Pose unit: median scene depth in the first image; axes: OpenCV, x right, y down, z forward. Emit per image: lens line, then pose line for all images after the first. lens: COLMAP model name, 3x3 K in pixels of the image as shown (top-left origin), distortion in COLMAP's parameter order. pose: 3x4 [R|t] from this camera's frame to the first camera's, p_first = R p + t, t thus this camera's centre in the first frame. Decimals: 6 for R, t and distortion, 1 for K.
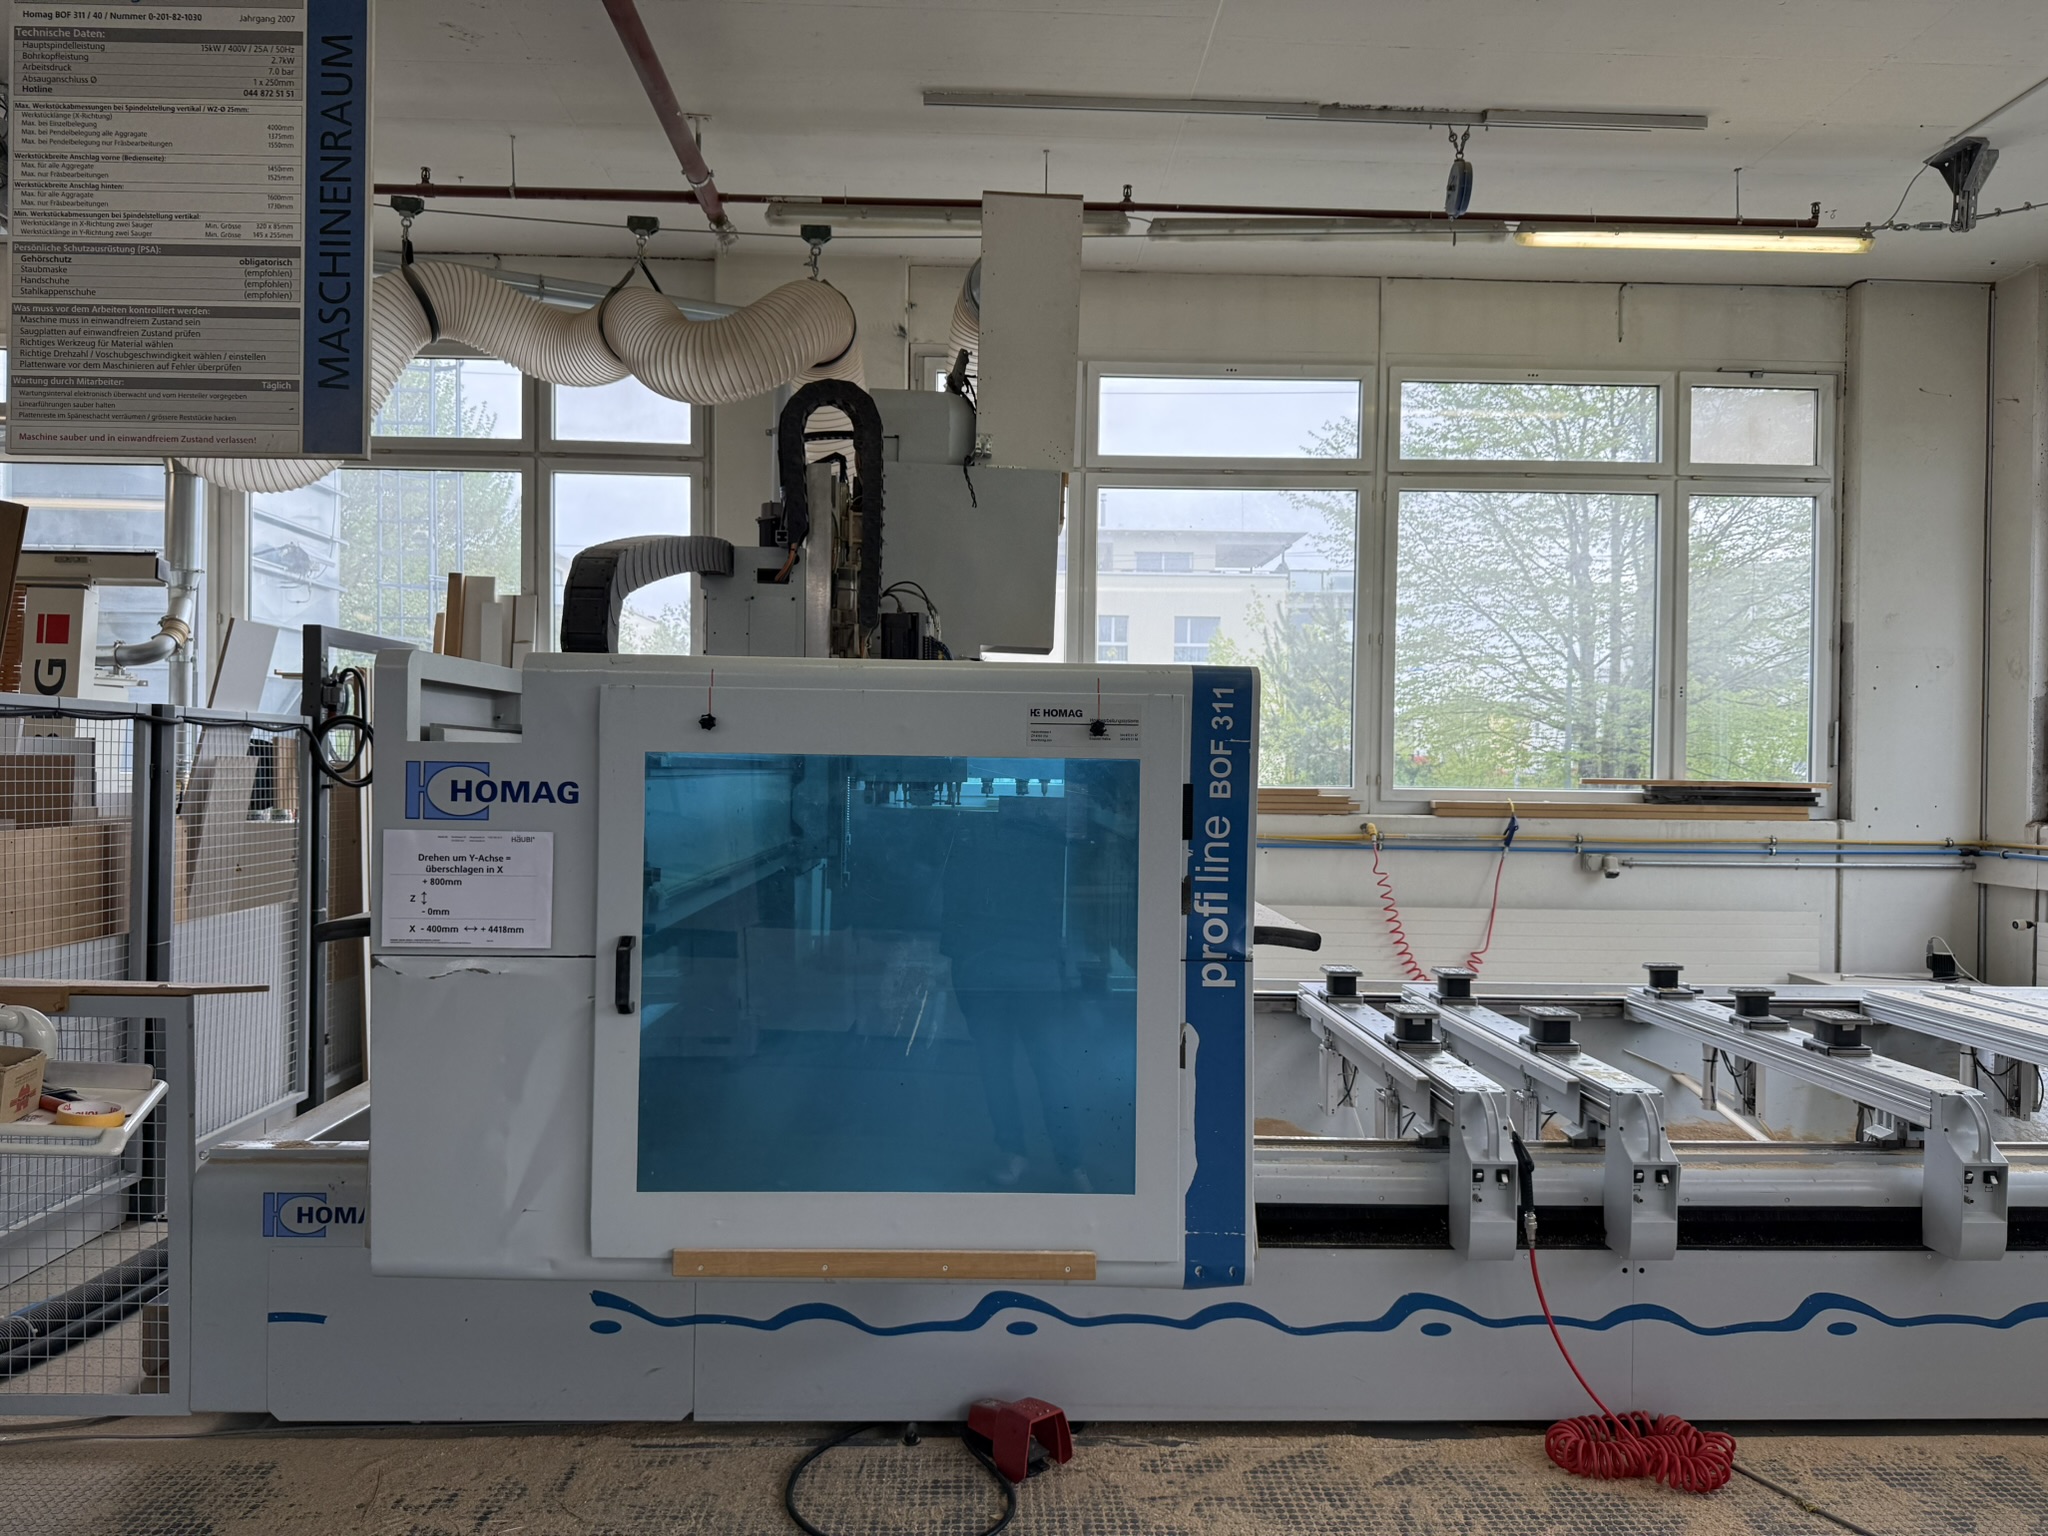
lens RADIAL K [[1485.2, 0, 1018.7], [0, 1485.2, 773.8], [0, 0, 1]] dist [0.001556, -0.013486]
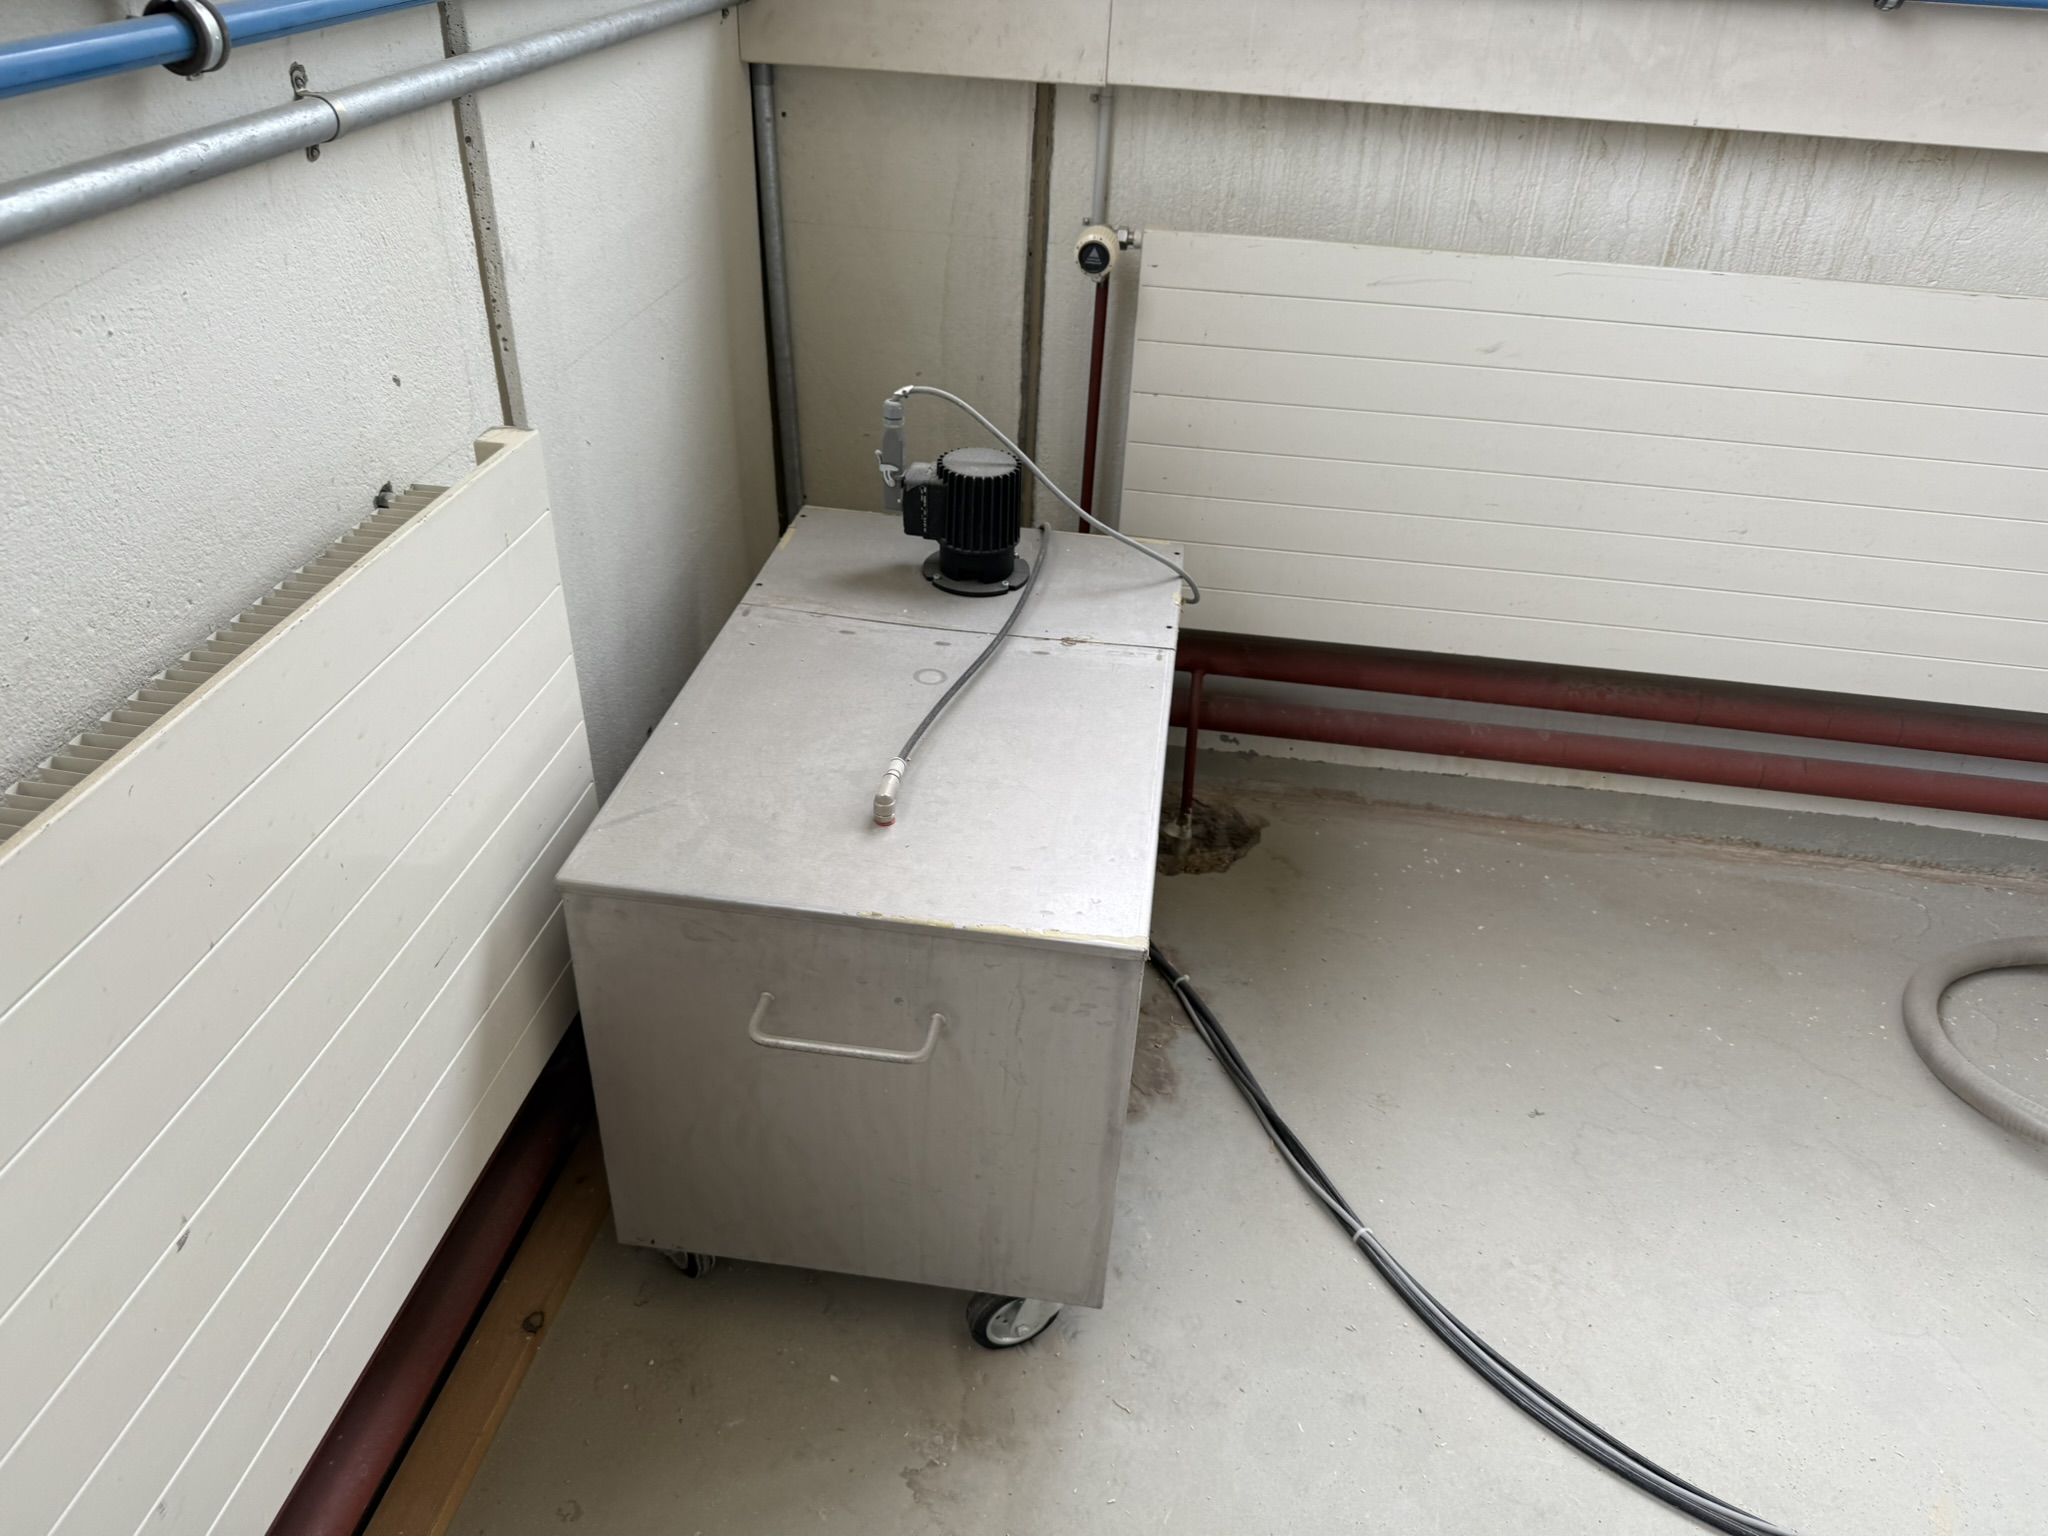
lens RADIAL K [[1485.2, 0, 1018.7], [0, 1485.2, 773.8], [0, 0, 1]] dist [0.001556, -0.013486]
pose [[0.178580, -0.539947, 0.822537, 0.471920], [-0.033910, 0.832100, 0.553587, 0.040979], [-0.983341, -0.126752, 0.130287, 1.090353]]
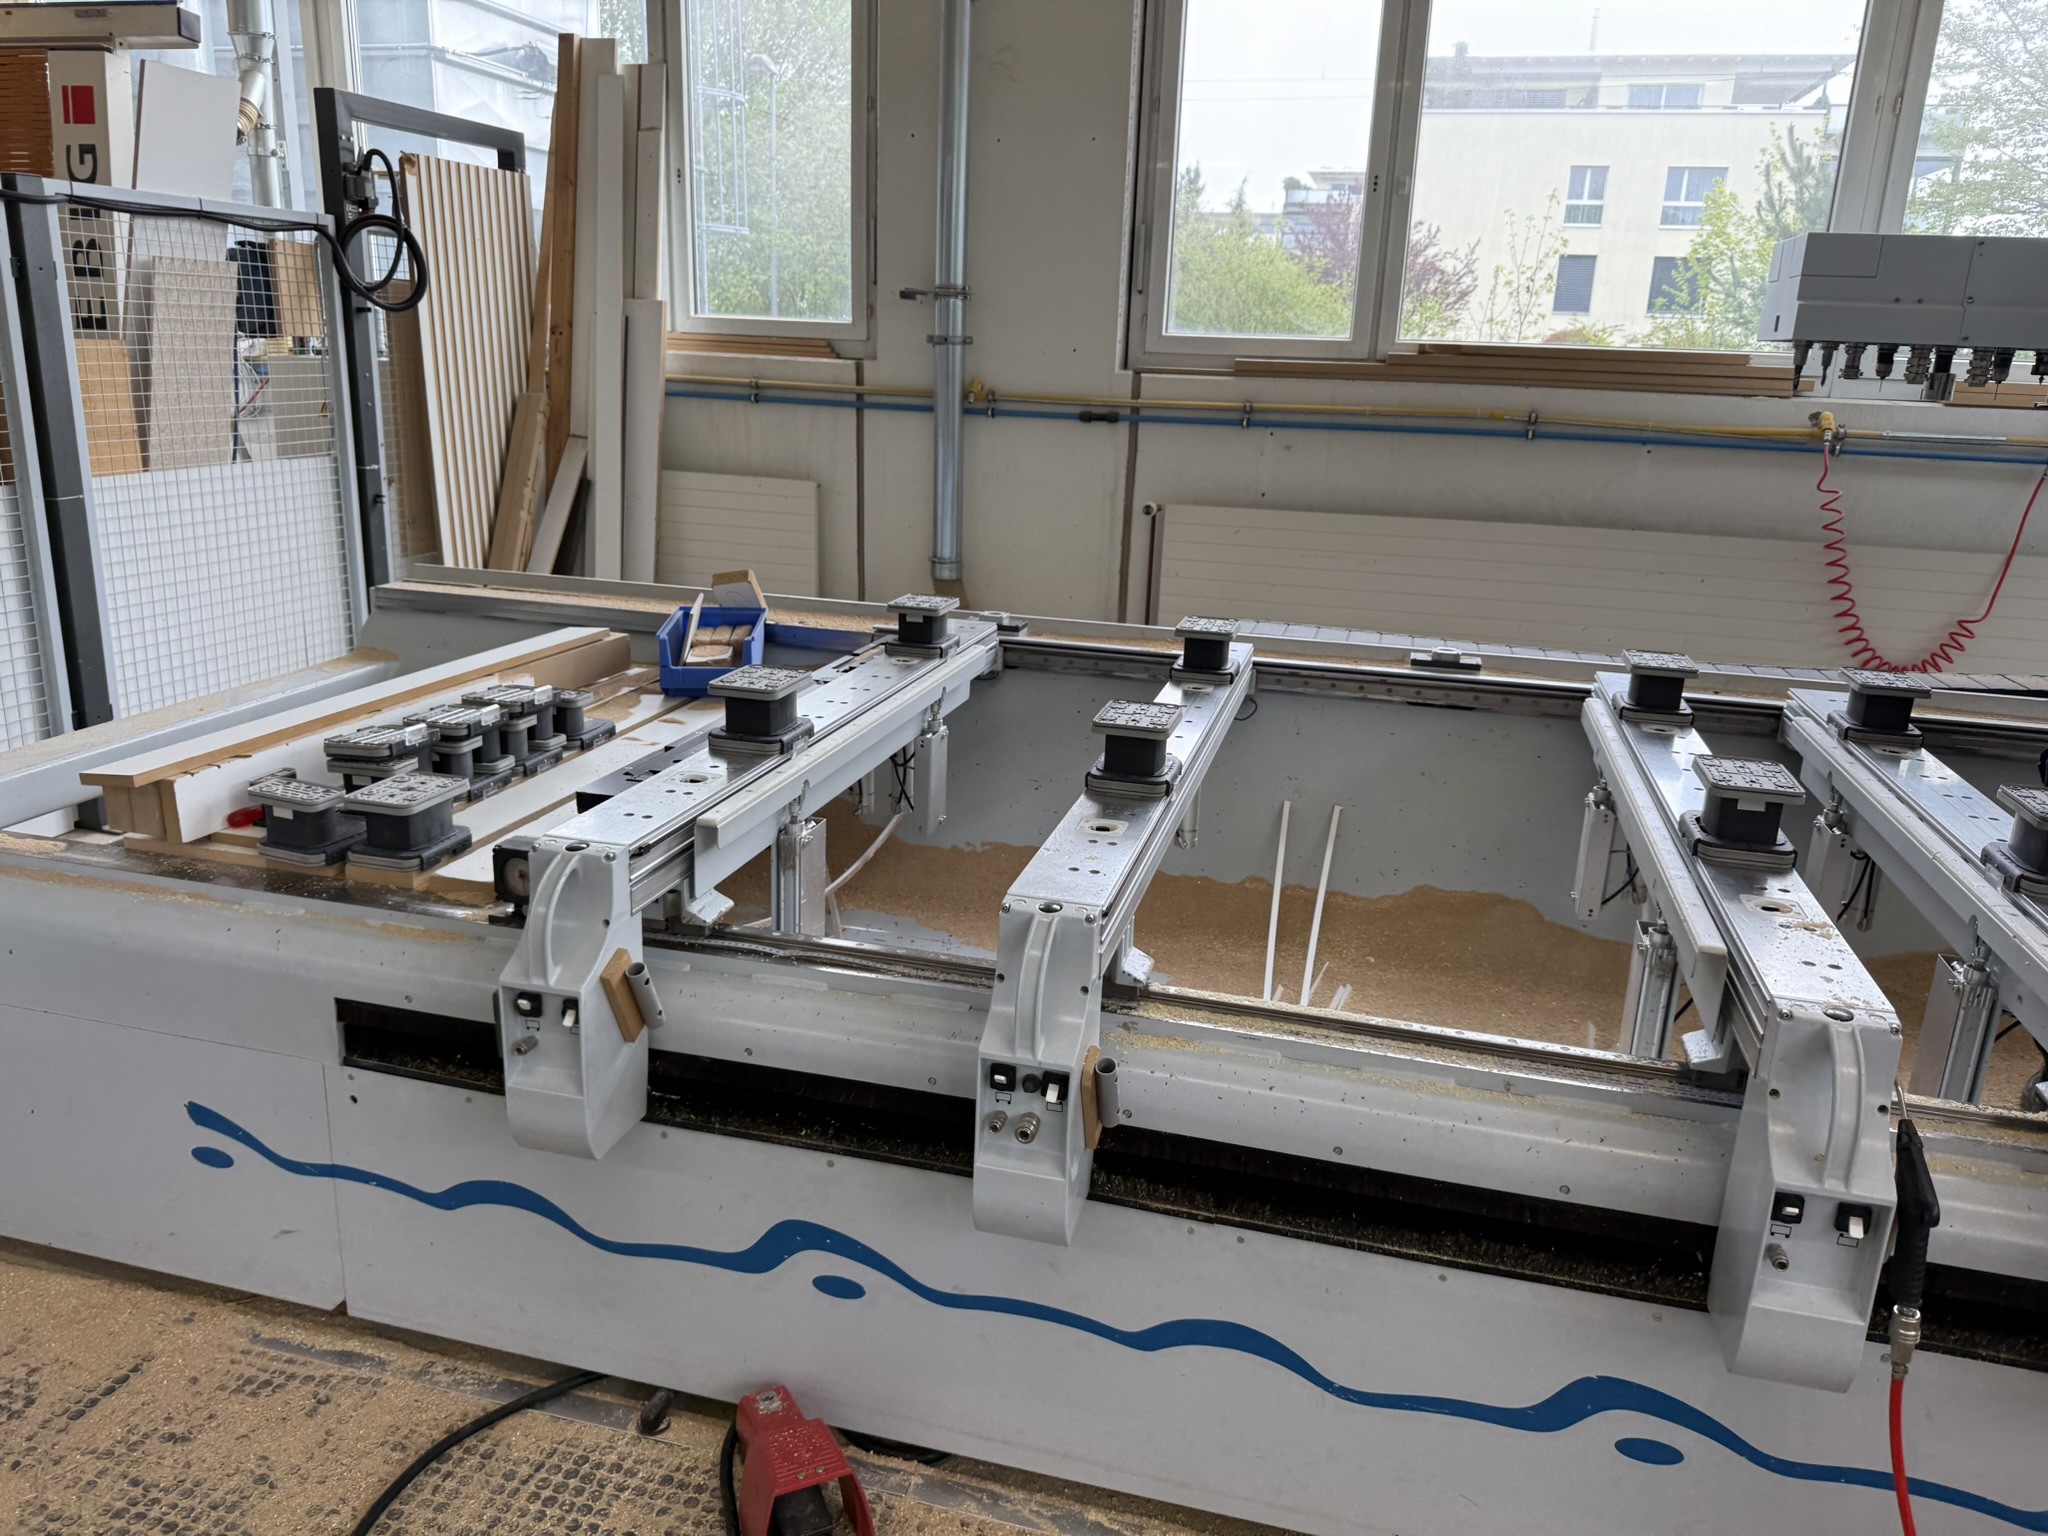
lens RADIAL K [[1485.2, 0, 1018.7], [0, 1485.2, 773.8], [0, 0, 1]] dist [0.001556, -0.013486]
pose [[0.957406, 0.102809, -0.269821, 0.106549], [-0.026455, 0.961768, 0.272586, 0.021605], [0.287529, -0.253838, 0.923522, 0.306558]]
